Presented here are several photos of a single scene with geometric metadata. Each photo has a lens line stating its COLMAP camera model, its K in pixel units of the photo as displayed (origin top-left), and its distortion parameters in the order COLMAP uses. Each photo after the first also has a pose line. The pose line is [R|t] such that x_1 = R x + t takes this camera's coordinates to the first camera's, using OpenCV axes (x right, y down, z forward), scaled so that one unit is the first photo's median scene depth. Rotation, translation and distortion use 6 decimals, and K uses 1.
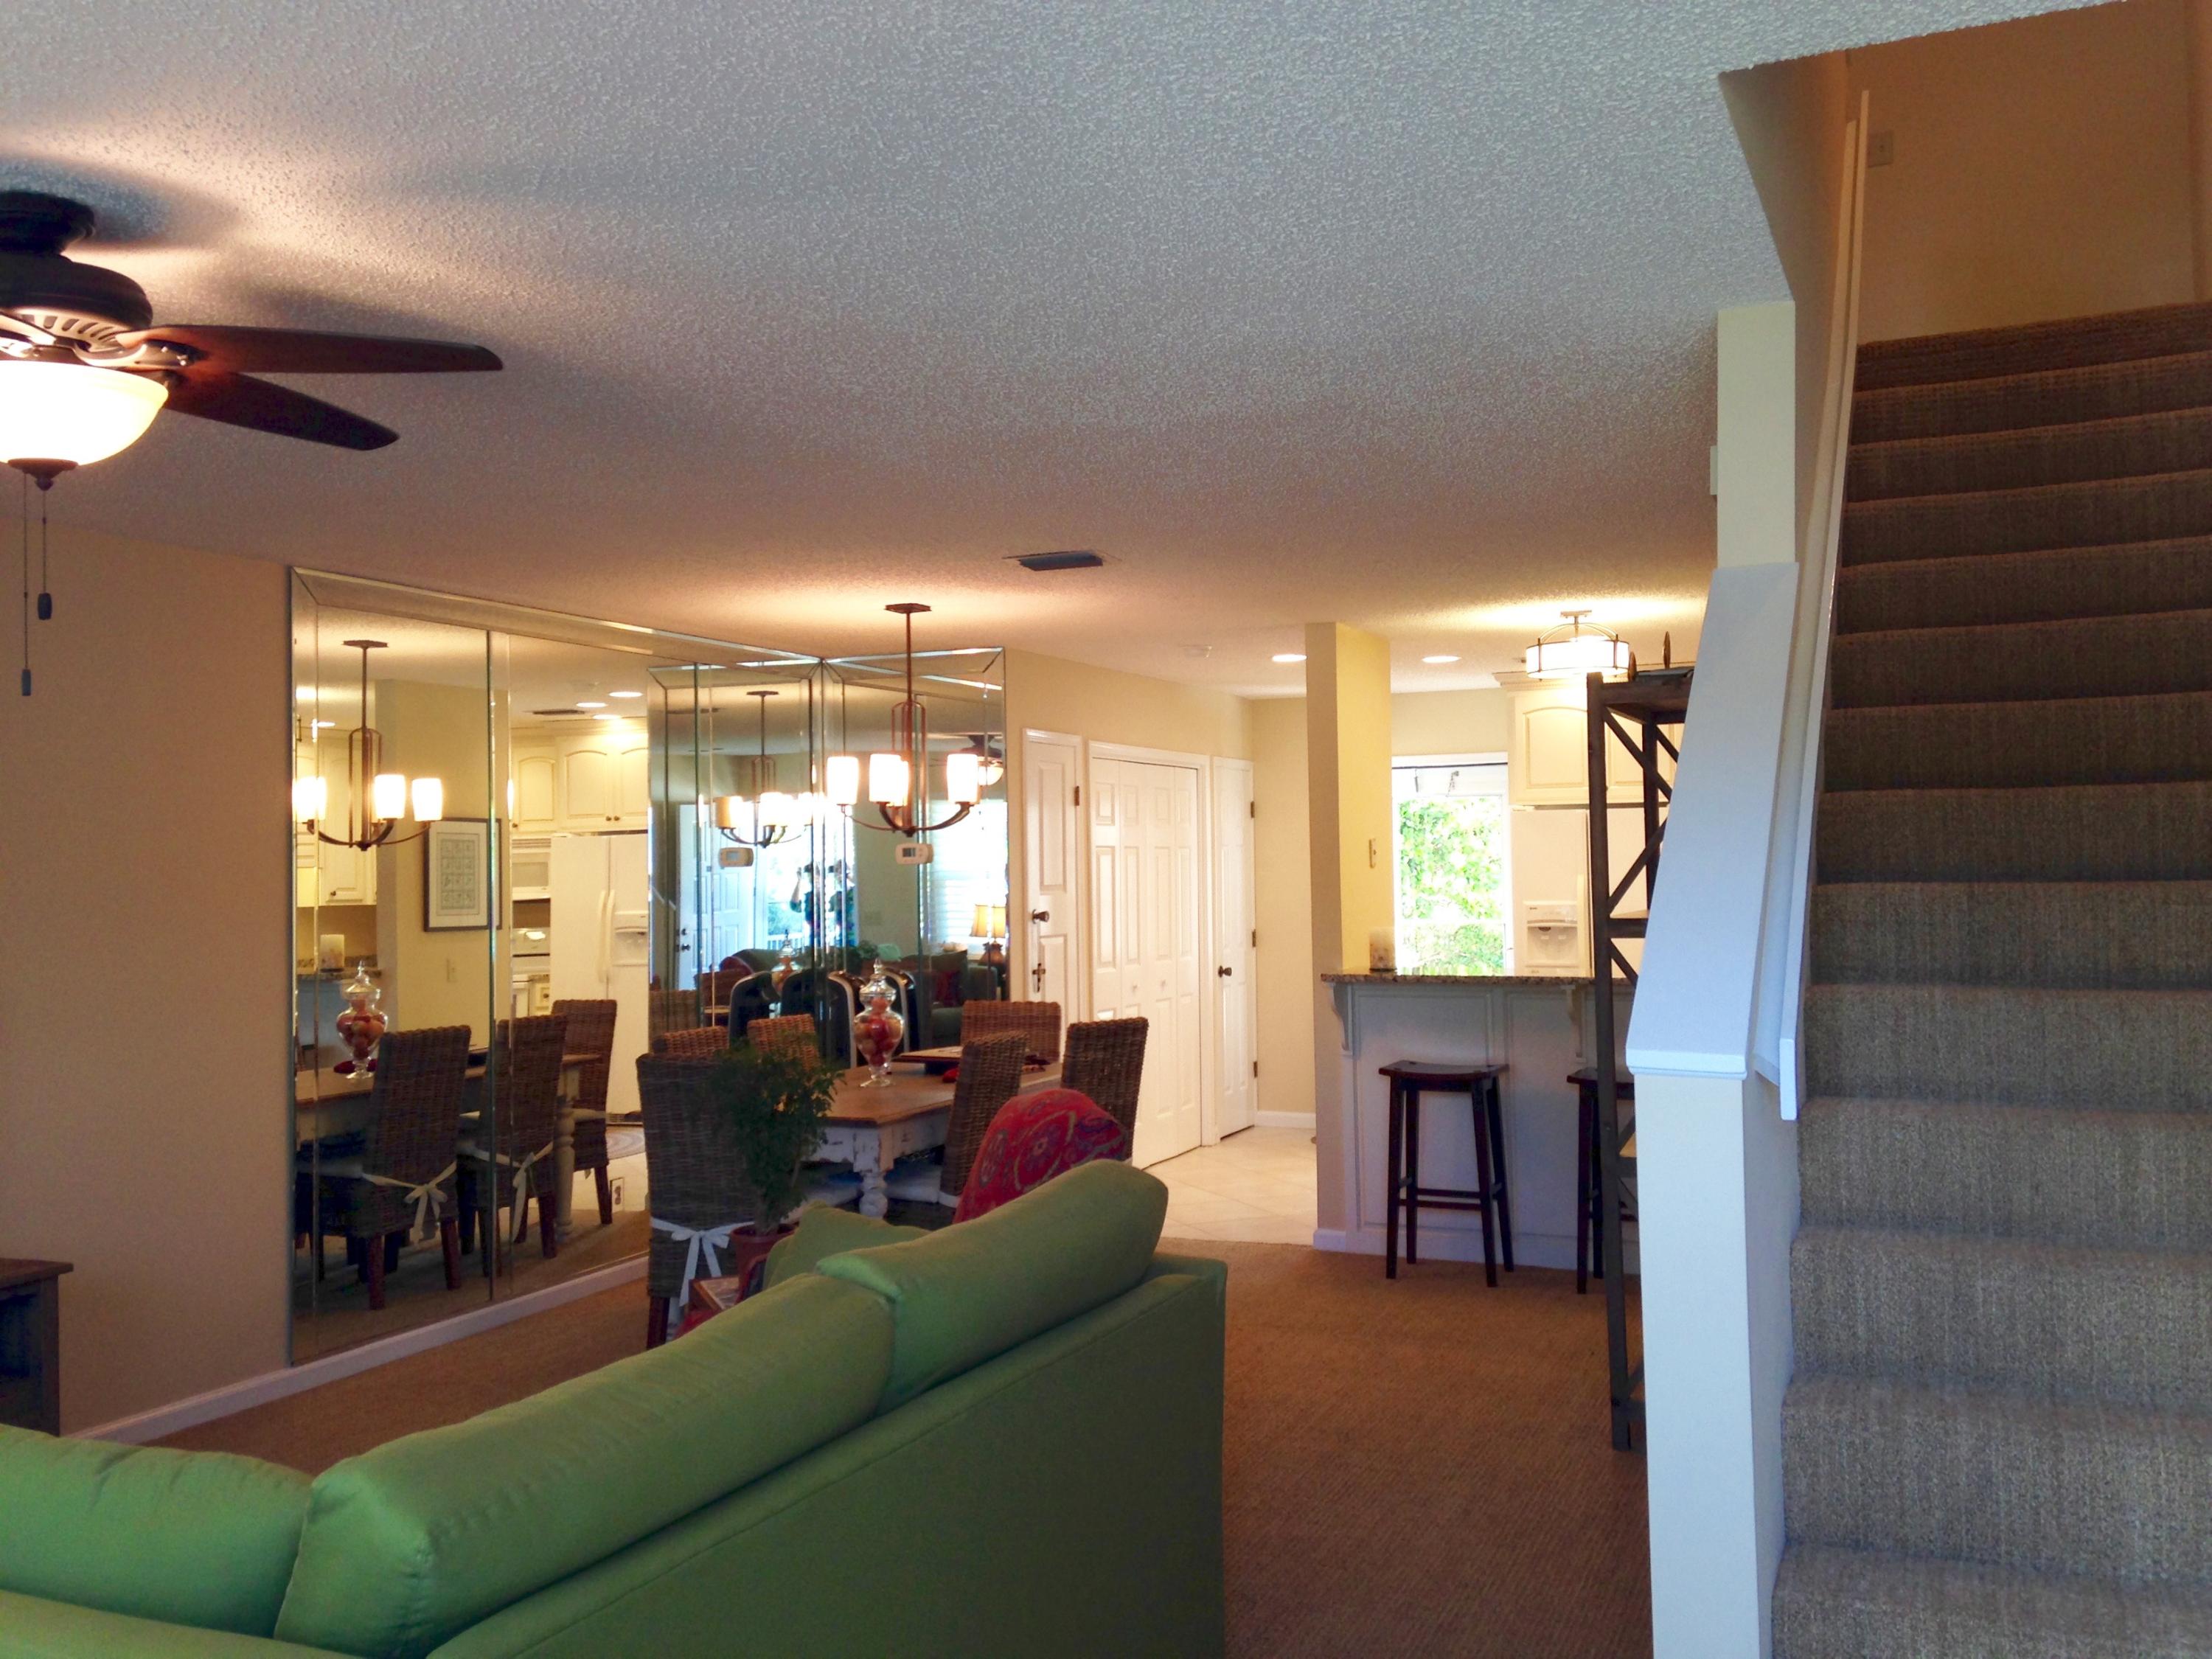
lens RADIAL K [[1990.1, 0, 1106.0], [0, 1990.1, 829.5], [0, 0, 1]] dist [0.199184, -0.327880]
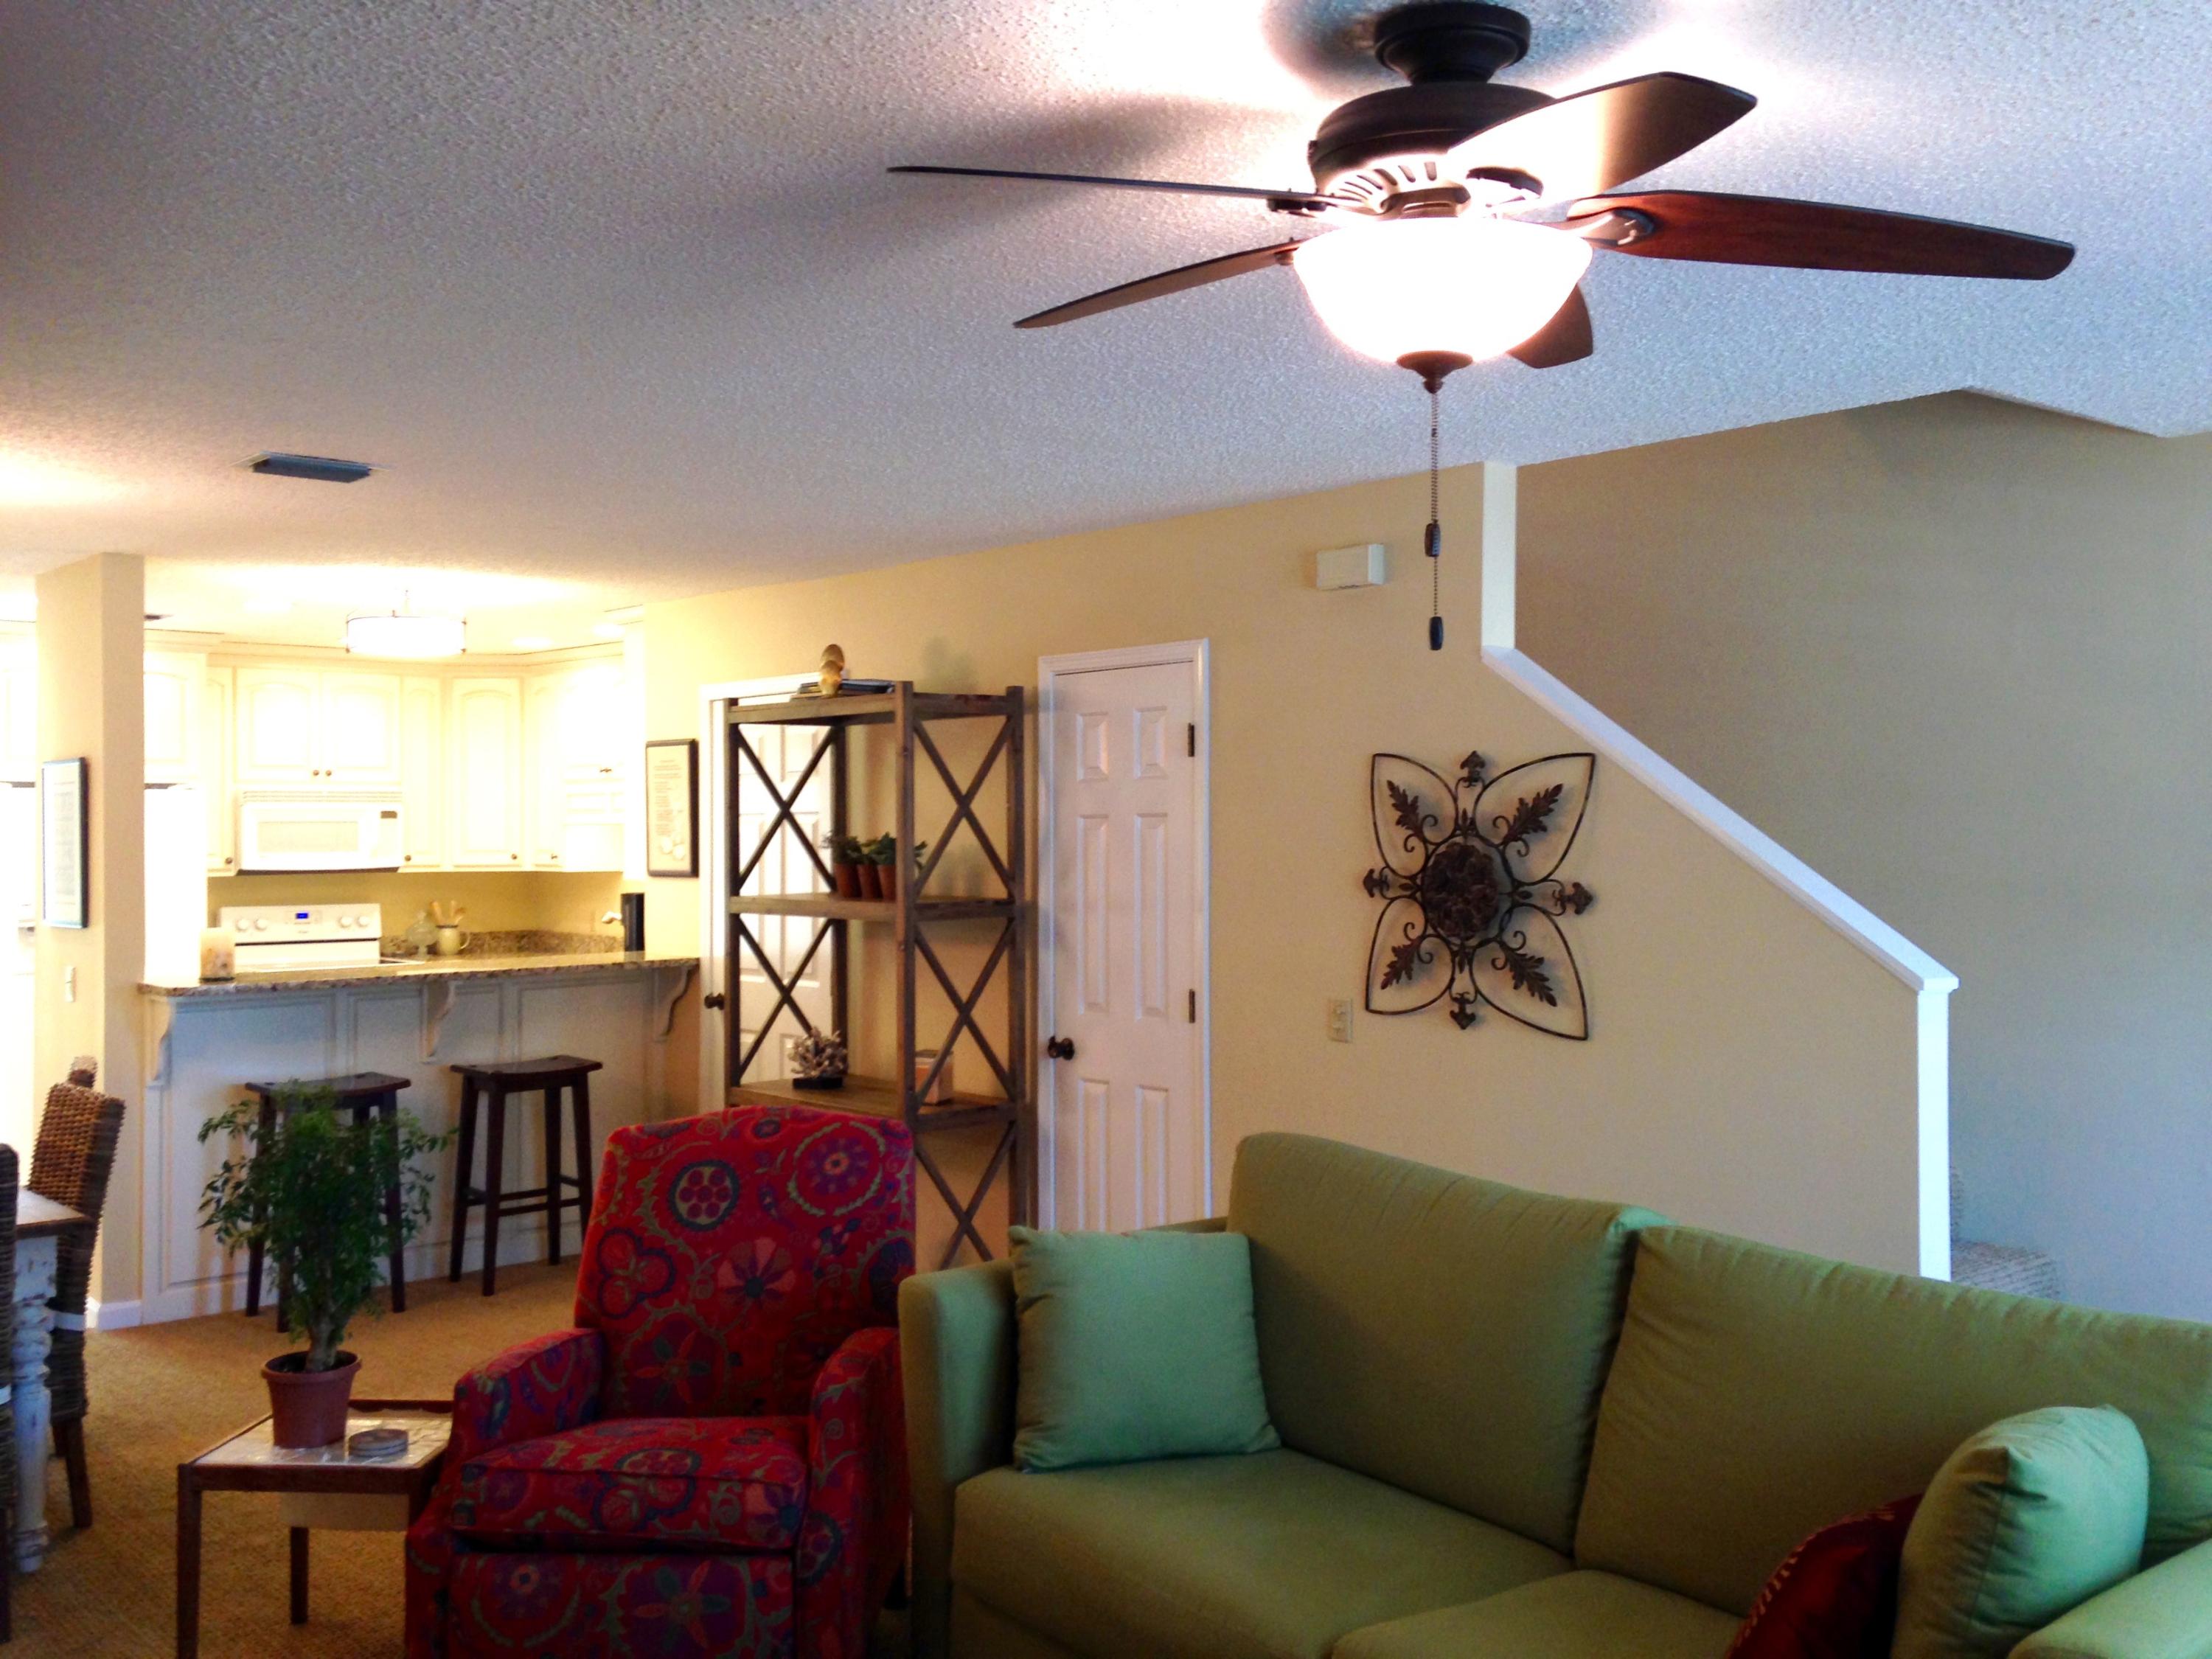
lens RADIAL K [[1990.1, 0, 1106.0], [0, 1990.1, 829.5], [0, 0, 1]] dist [0.199184, -0.327880]
pose [[0.432420, 0.010943, 0.901606, -0.479280], [-0.017608, 0.999838, -0.003690, 0.003814], [-0.901500, -0.014279, 0.432543, 0.291522]]
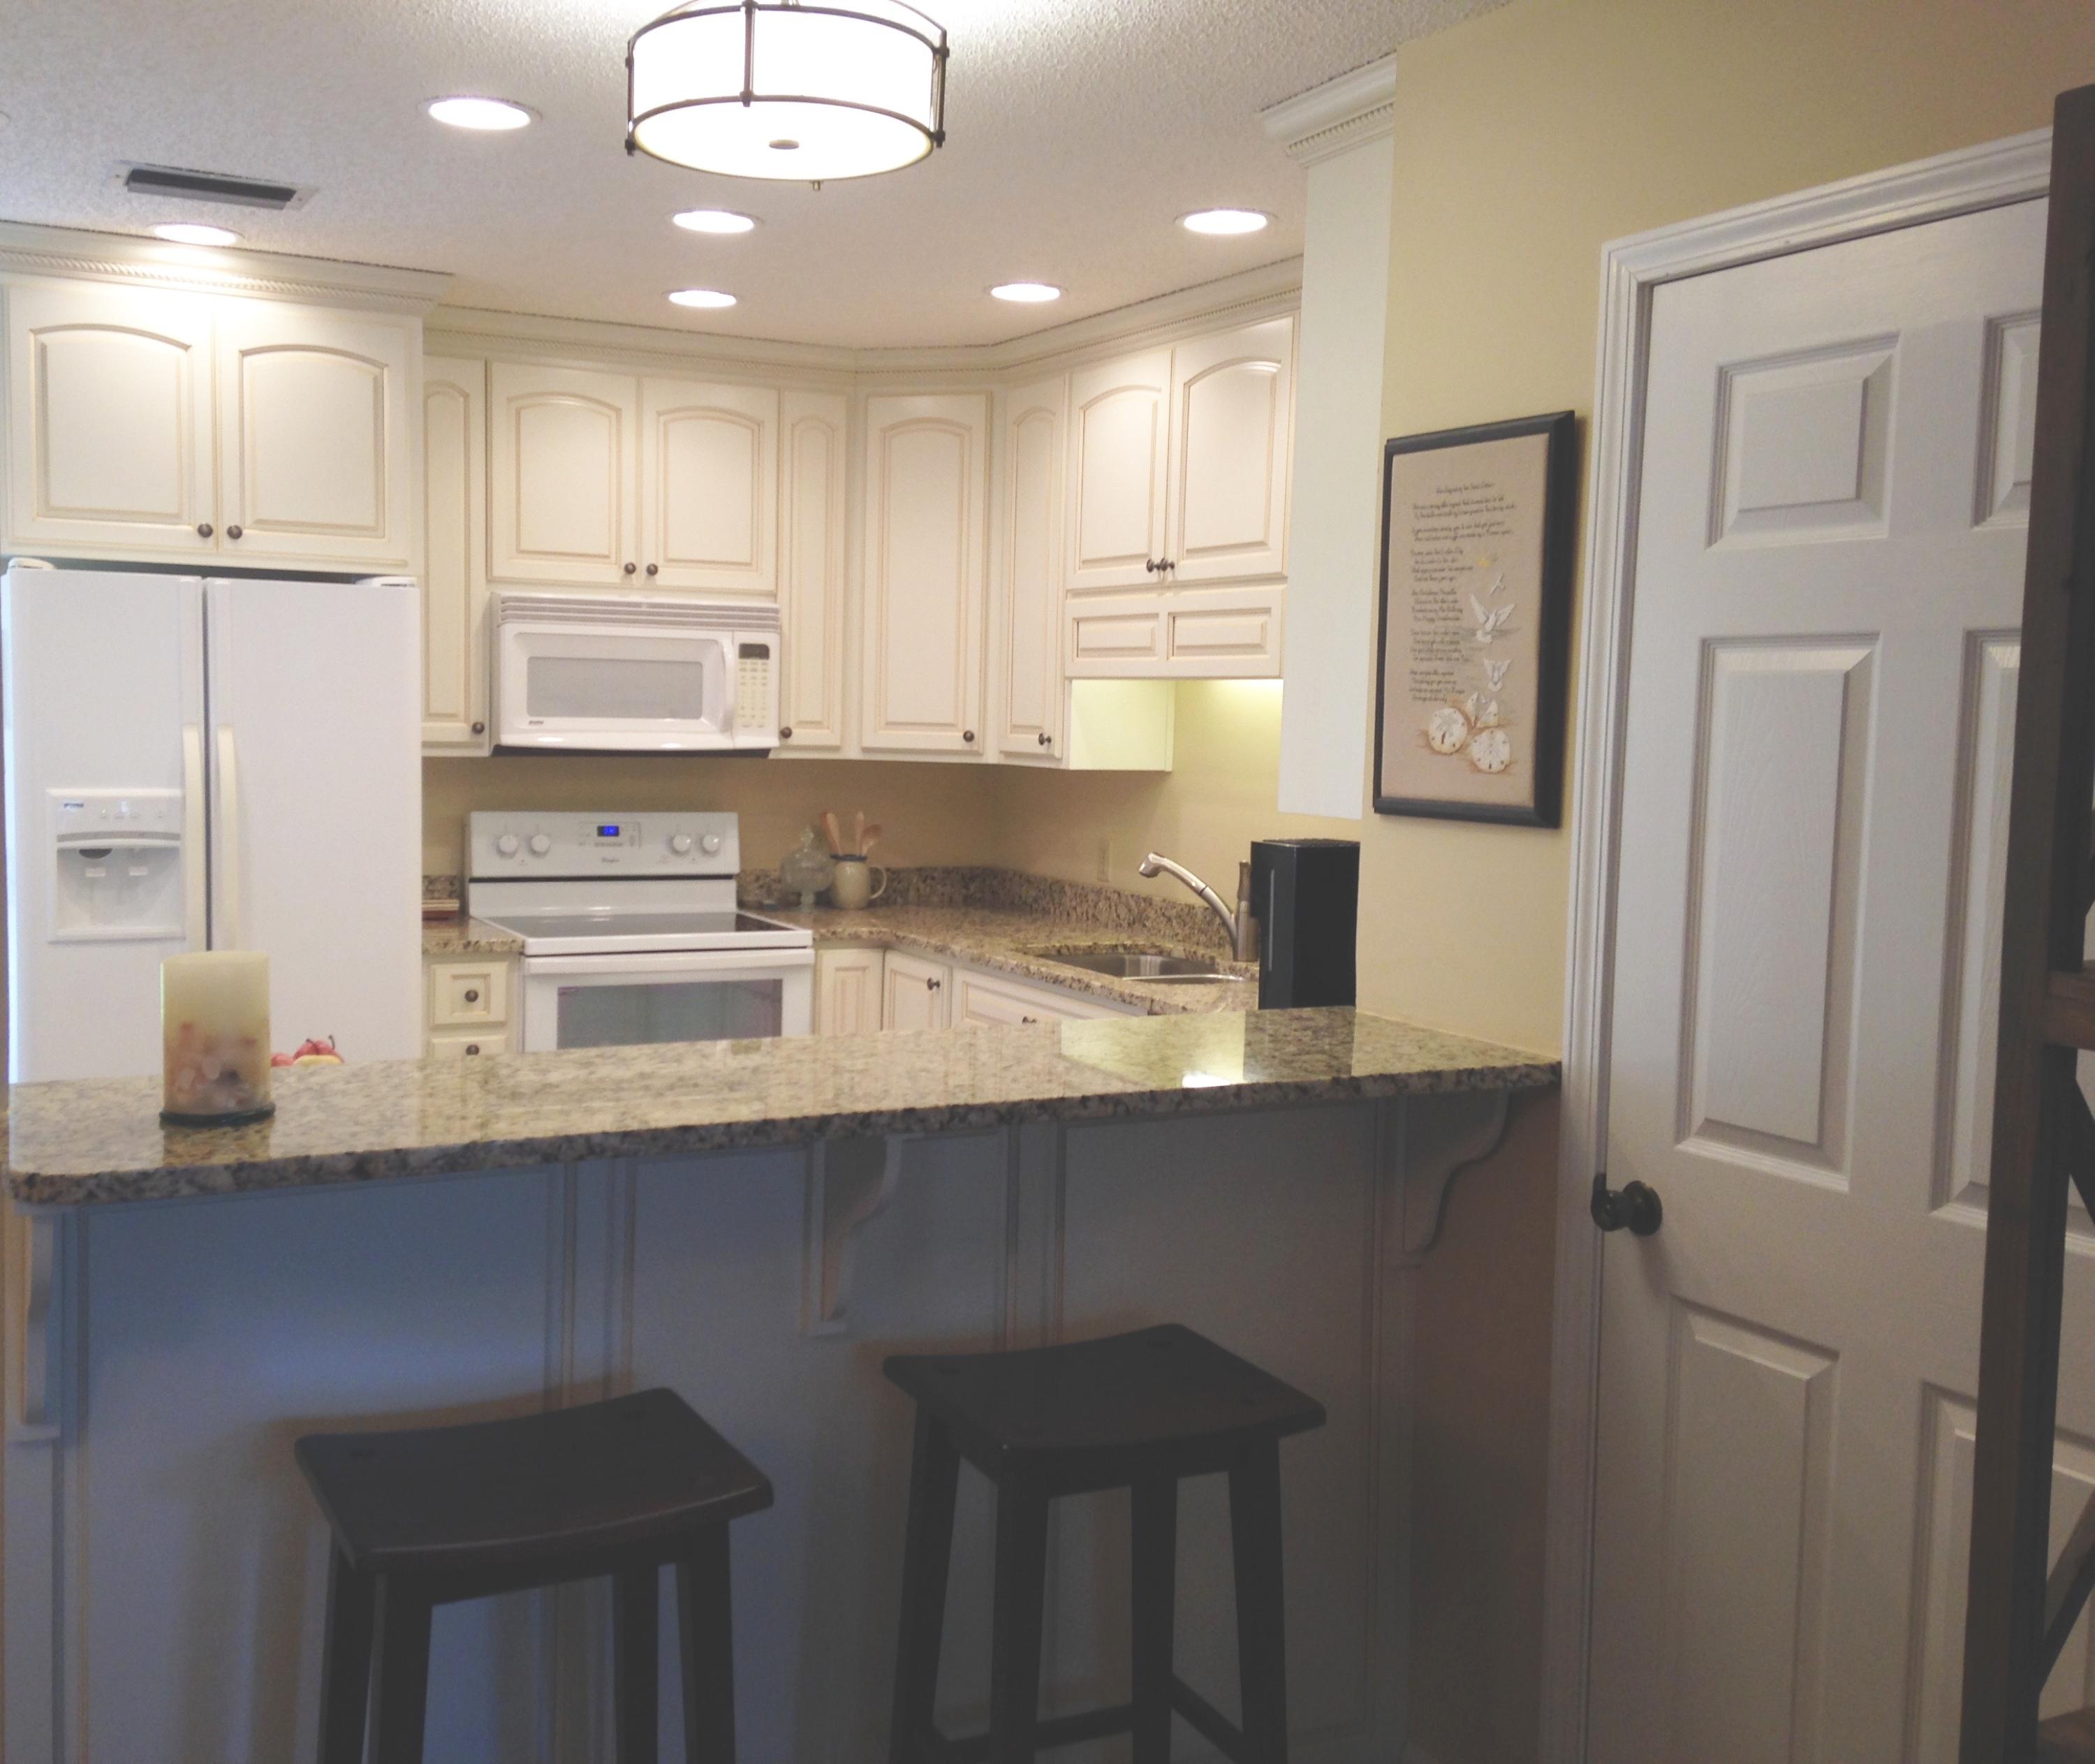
lens RADIAL K [[2129.8, 0, 930.9], [0, 2129.8, 889.2], [0, 0, 1]] dist [0.121357, -0.012097]
pose [[0.654341, -0.041218, 0.755076, -0.017630], [-0.043328, 0.994829, 0.091853, 0.009171], [-0.754958, -0.092819, 0.649171, 0.744079]]
